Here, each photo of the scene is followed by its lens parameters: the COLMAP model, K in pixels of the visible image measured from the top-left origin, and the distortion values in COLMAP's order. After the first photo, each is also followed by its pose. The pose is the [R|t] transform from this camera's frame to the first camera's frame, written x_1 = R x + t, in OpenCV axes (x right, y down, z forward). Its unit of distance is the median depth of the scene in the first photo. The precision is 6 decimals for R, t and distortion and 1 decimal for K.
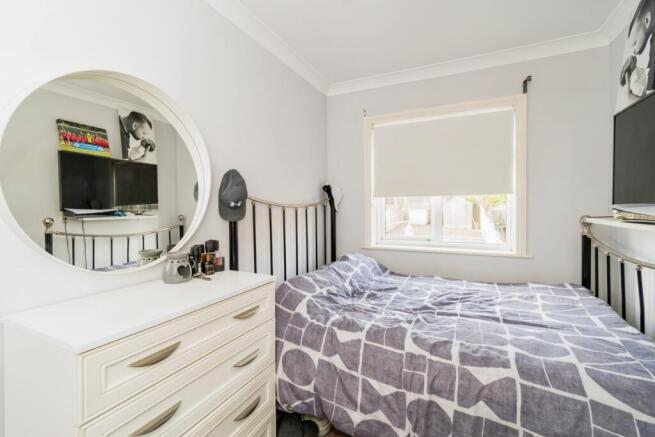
lens RADIAL K [[298.8, 0, 327.7], [0, 298.8, 220.7], [0, 0, 1]] dist [-0.000764, 0.013686]
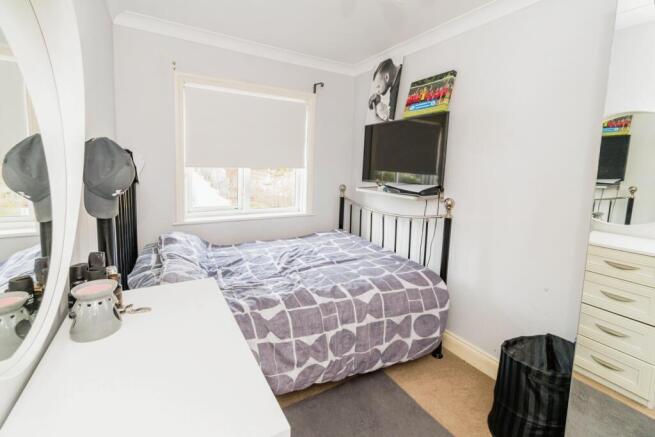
lens RADIAL K [[288.0, 0, 327.5], [0, 288.0, 218.5], [0, 0, 1]] dist [0.015260, 0.000021]
pose [[0.568620, -0.125371, 0.812990, -0.610402], [0.010066, 0.989304, 0.145520, -0.091554], [-0.822539, -0.074562, 0.563800, 0.282588]]
